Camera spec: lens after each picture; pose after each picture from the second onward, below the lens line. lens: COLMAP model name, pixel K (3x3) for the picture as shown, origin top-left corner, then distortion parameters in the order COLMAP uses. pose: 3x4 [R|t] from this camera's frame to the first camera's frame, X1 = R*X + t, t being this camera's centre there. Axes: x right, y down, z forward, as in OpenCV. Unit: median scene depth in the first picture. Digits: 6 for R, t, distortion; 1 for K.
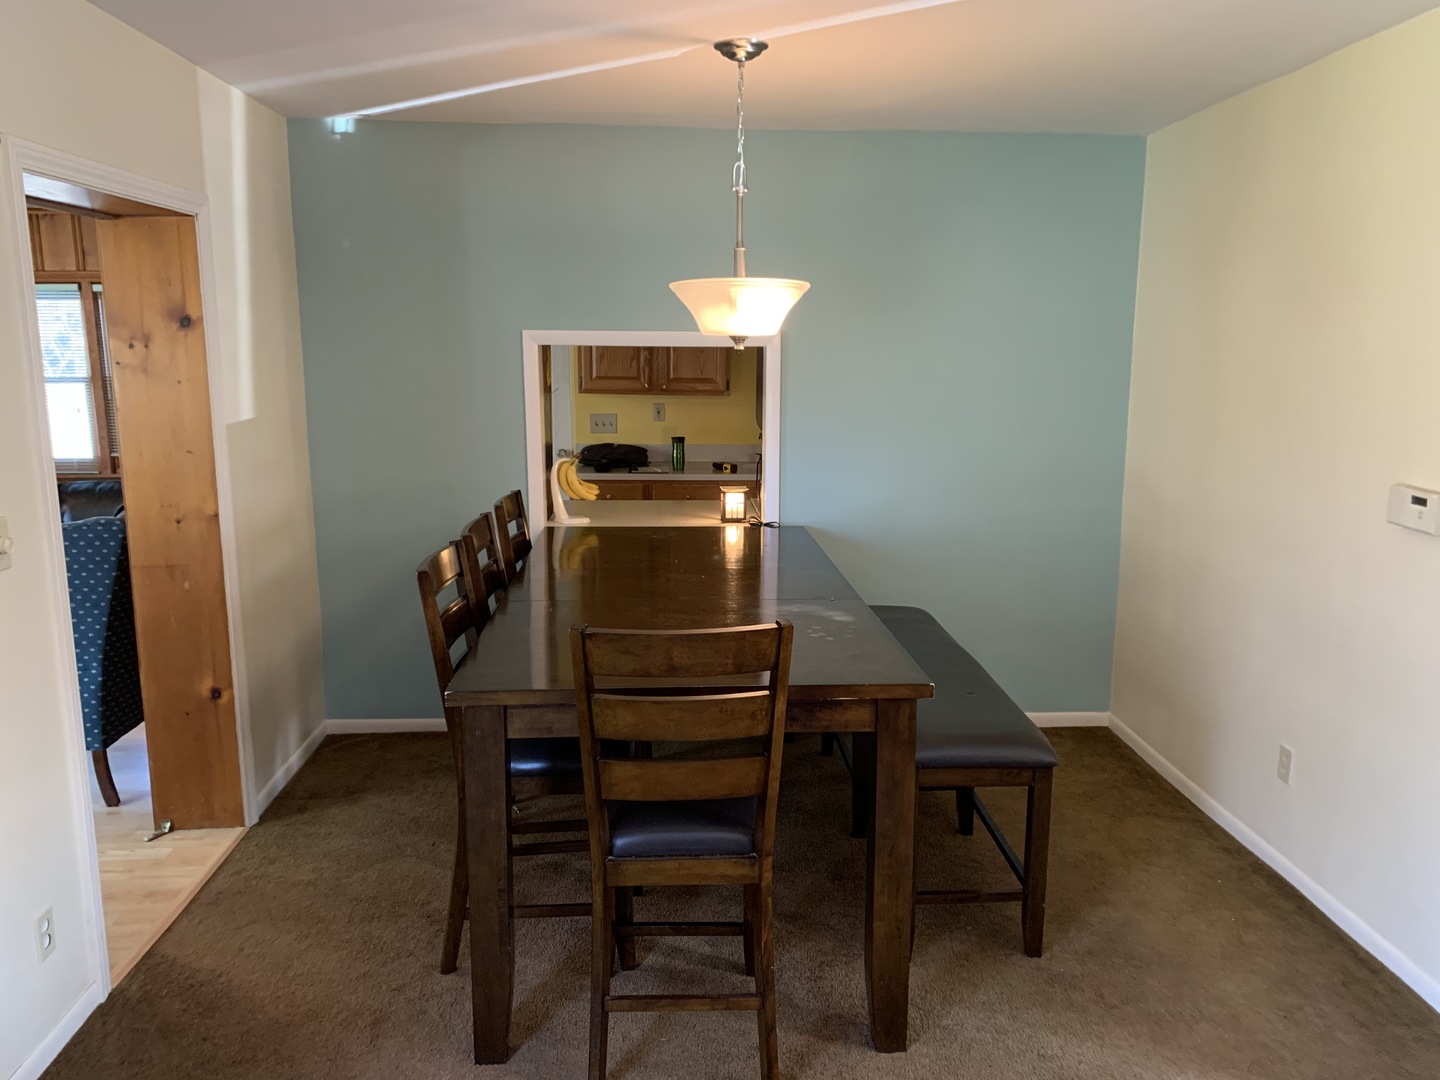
lens RADIAL K [[1092.7, 0, 720.5], [0, 1092.7, 538.9], [0, 0, 1]] dist [-0.001803, 0.003251]
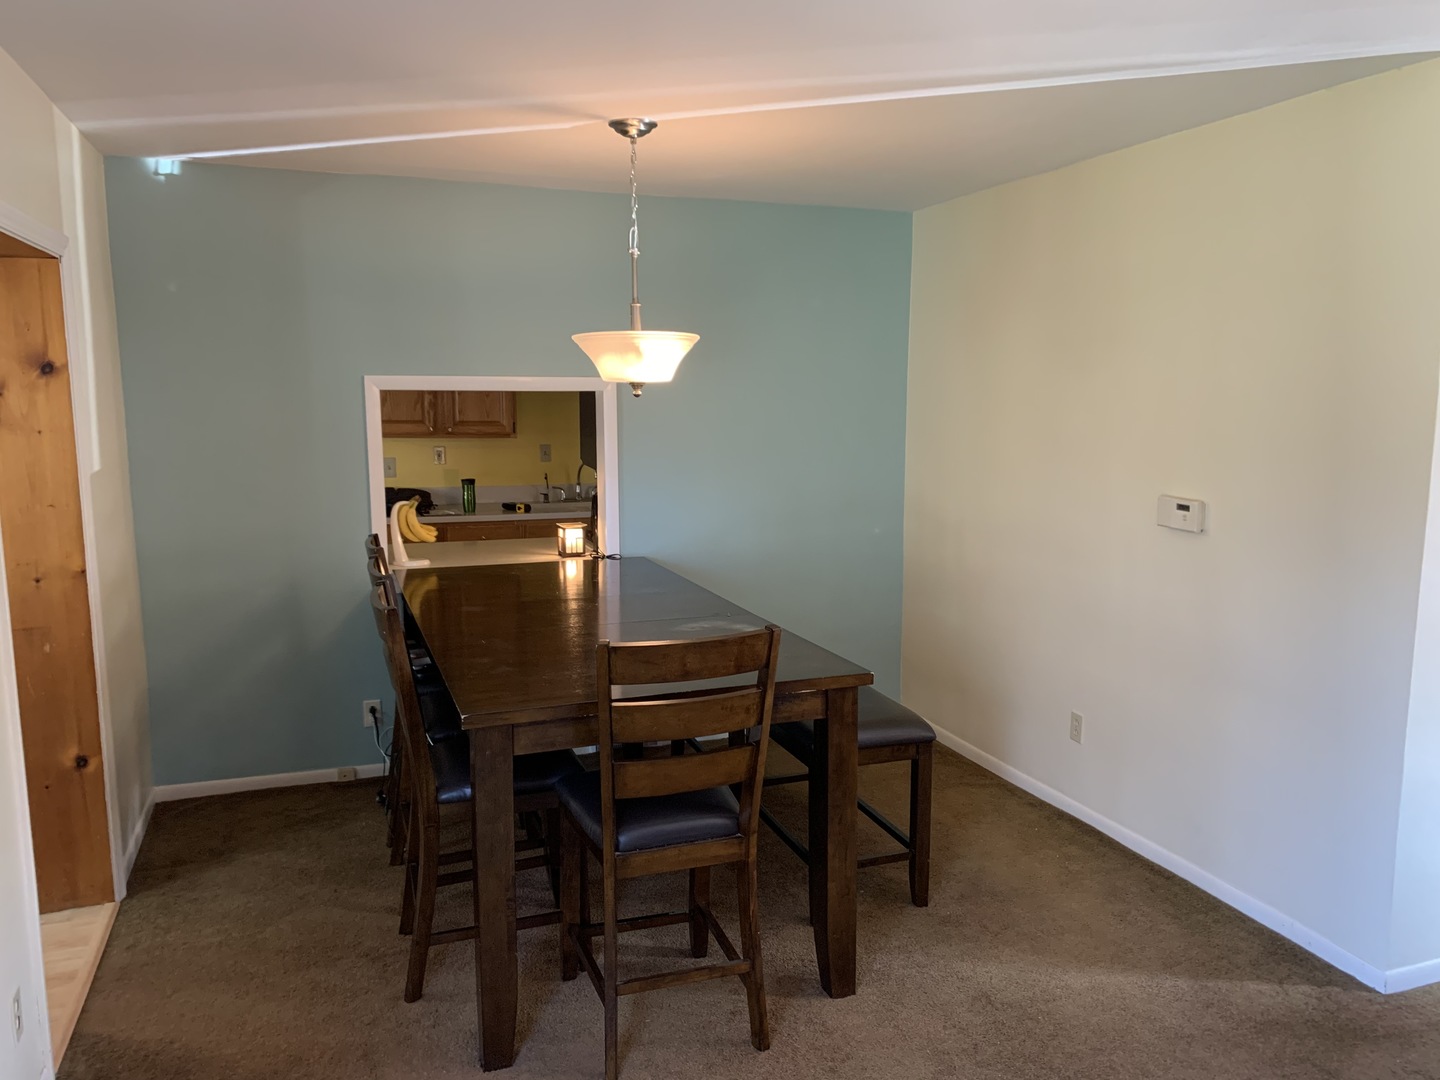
lens RADIAL K [[1092.5, 0, 719.6], [0, 1092.5, 541.8], [0, 0, 1]] dist [0.003300, -0.001137]
pose [[0.955545, -0.045240, 0.291355, -0.215602], [0.055318, 0.998119, -0.026441, 0.008480], [-0.289611, 0.041383, 0.956250, -0.069692]]
